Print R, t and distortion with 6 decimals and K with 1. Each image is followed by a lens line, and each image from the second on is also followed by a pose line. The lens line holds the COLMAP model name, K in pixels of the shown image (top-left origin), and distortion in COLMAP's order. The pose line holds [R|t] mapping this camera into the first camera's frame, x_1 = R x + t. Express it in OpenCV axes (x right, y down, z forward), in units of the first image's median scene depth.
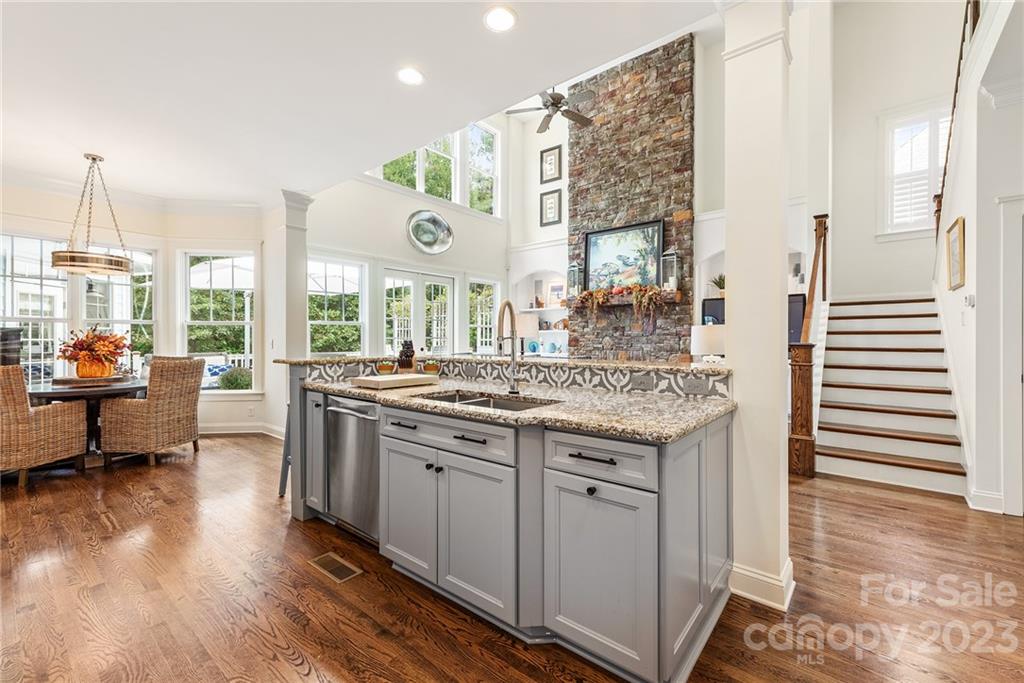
lens RADIAL K [[427.8, 0, 513.3], [0, 427.8, 340.7], [0, 0, 1]] dist [-0.000610, -0.000019]
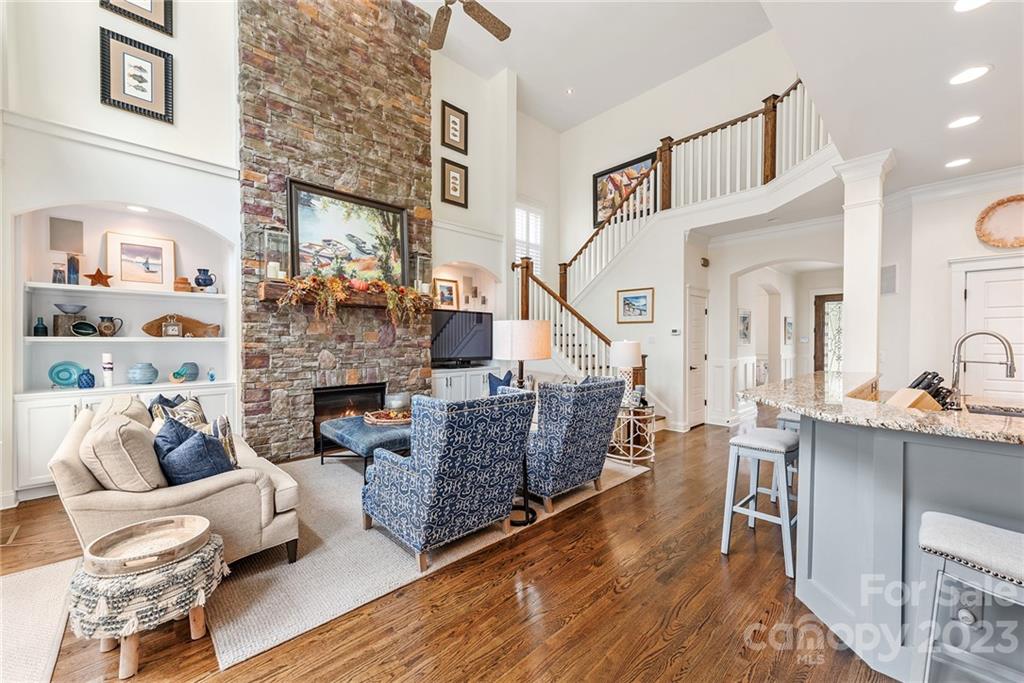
lens RADIAL K [[394.4, 0, 513.8], [0, 394.4, 346.1], [0, 0, 1]] dist [0.002662, 0.000065]
pose [[0.107733, -0.014085, 0.994080, -0.374319], [0.002179, 0.999901, 0.013931, -0.023796], [-0.994177, 0.000665, 0.107753, 0.660618]]
